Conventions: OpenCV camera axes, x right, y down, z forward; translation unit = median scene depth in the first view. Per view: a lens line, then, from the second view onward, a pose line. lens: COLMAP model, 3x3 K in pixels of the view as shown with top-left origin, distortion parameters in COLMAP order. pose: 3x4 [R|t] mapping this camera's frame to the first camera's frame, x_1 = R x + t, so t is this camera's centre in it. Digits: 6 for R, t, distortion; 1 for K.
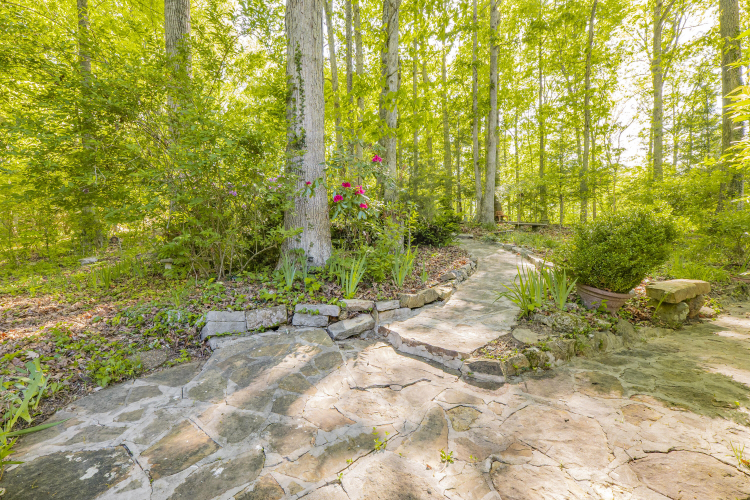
lens RADIAL K [[323.8, 0, 373.7], [0, 323.8, 250.9], [0, 0, 1]] dist [0.002971, 0.000265]
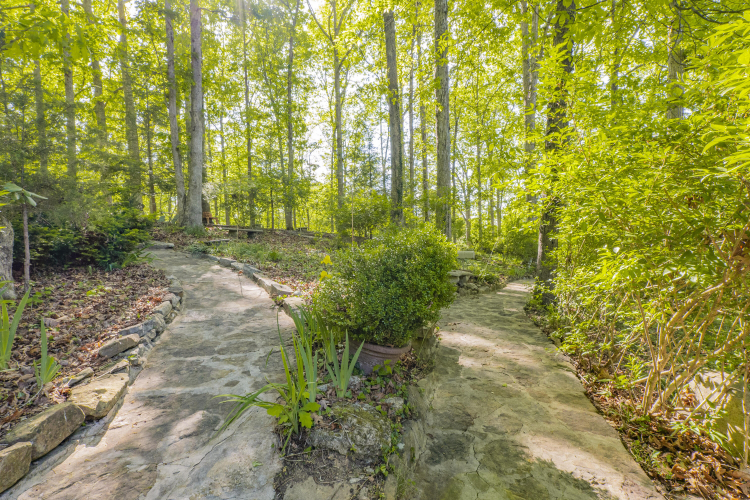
lens RADIAL K [[323.8, 0, 373.7], [0, 323.8, 250.9], [0, 0, 1]] dist [0.002971, 0.000265]
pose [[0.659328, -0.020324, 0.751581, 0.035463], [0.021976, 0.999728, 0.007755, -0.019167], [-0.751534, 0.011403, 0.659596, 0.116378]]
